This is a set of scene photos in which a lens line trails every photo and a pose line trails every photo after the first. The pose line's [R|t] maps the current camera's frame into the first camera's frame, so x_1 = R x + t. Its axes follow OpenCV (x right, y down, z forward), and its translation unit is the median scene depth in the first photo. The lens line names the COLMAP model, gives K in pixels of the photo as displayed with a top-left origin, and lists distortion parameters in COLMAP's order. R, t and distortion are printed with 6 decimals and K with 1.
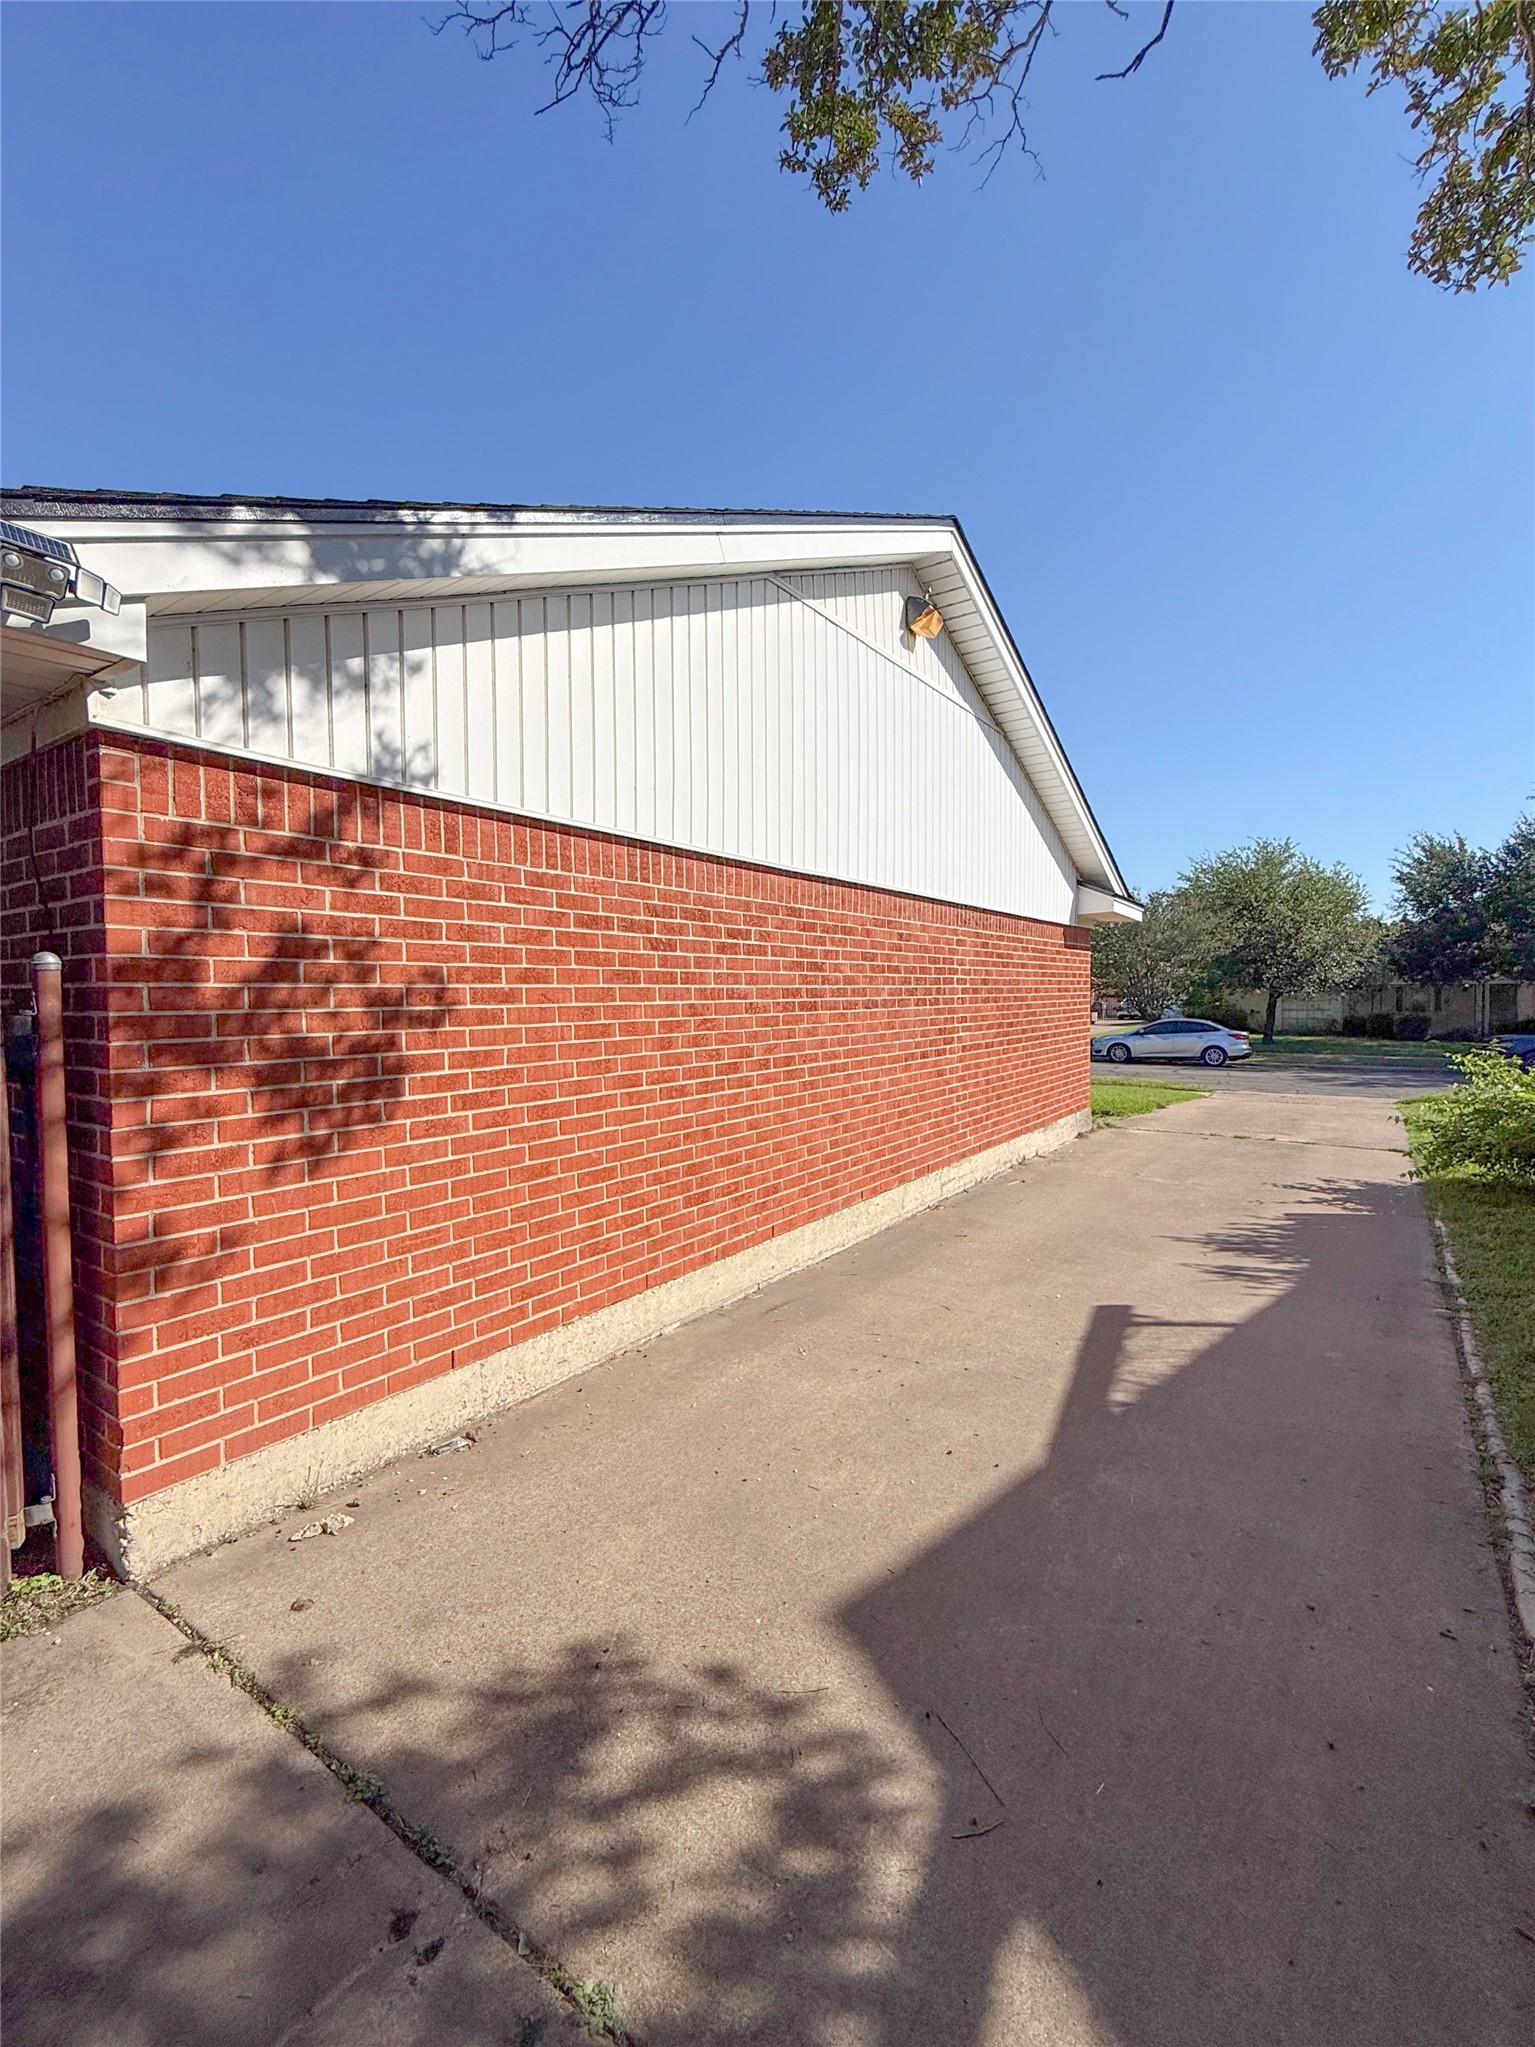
lens RADIAL K [[827.6, 0, 770.0], [0, 827.6, 1022.5], [0, 0, 1]] dist [0.000900, 0.000035]
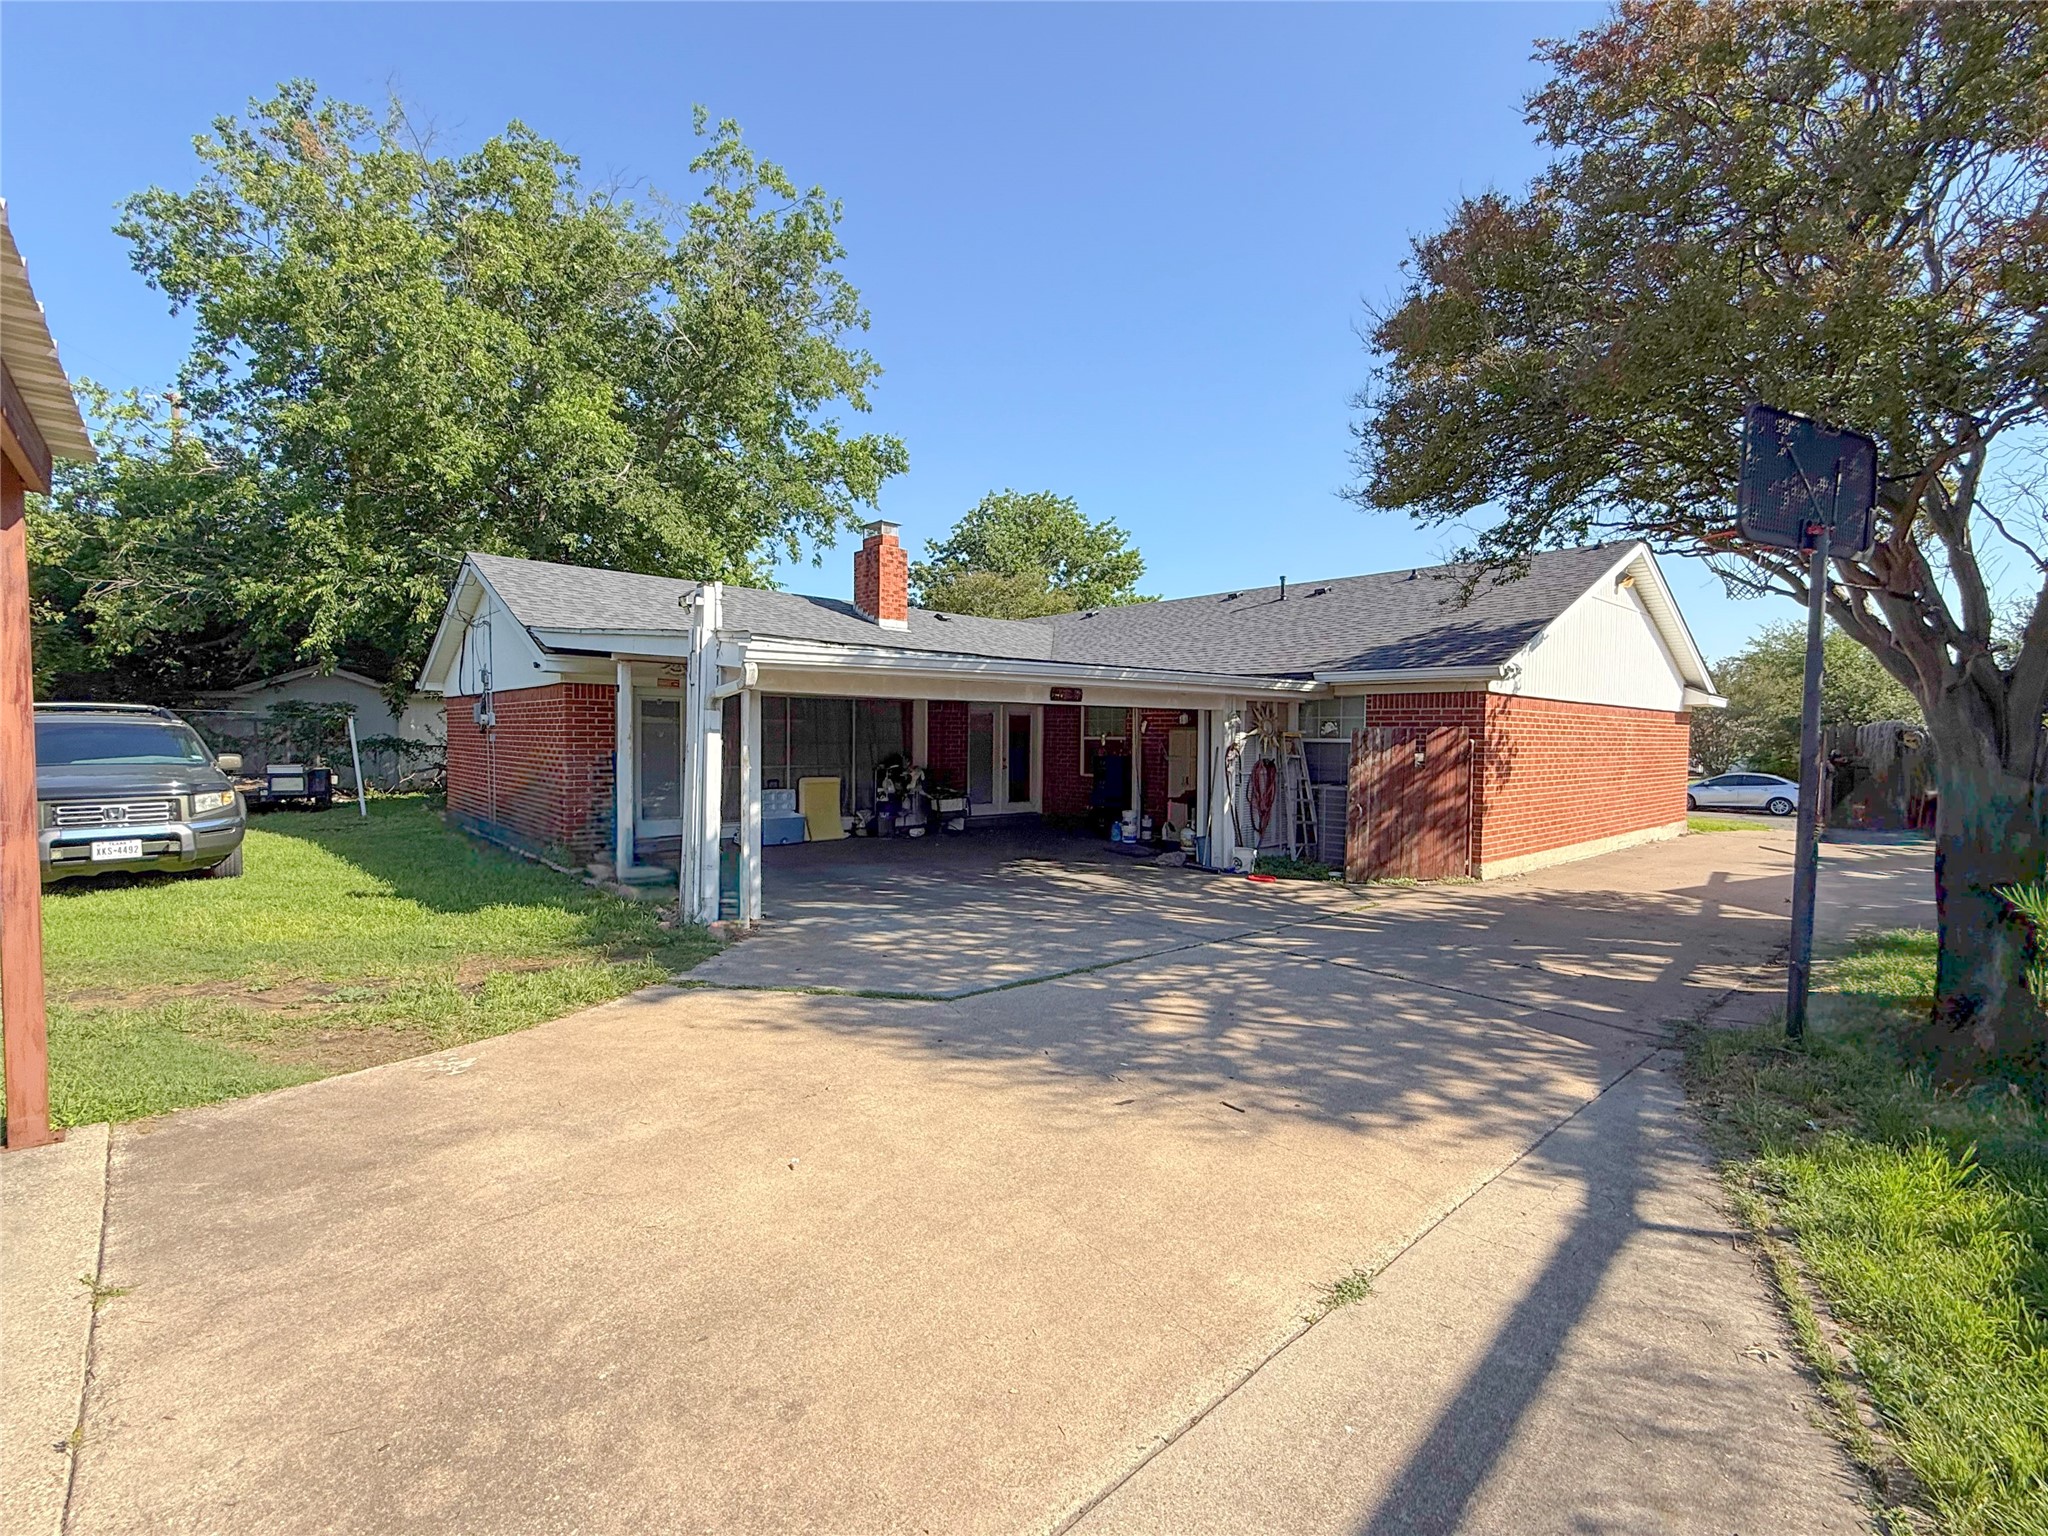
lens RADIAL K [[888.3, 0, 1021.1], [0, 888.3, 768.9], [0, 0, 1]] dist [0.000935, -0.000010]
pose [[0.975679, 0.027948, -0.217413, -0.214016], [-0.027690, 0.999608, 0.004233, 0.011976], [0.217446, 0.001890, 0.976071, -0.414603]]
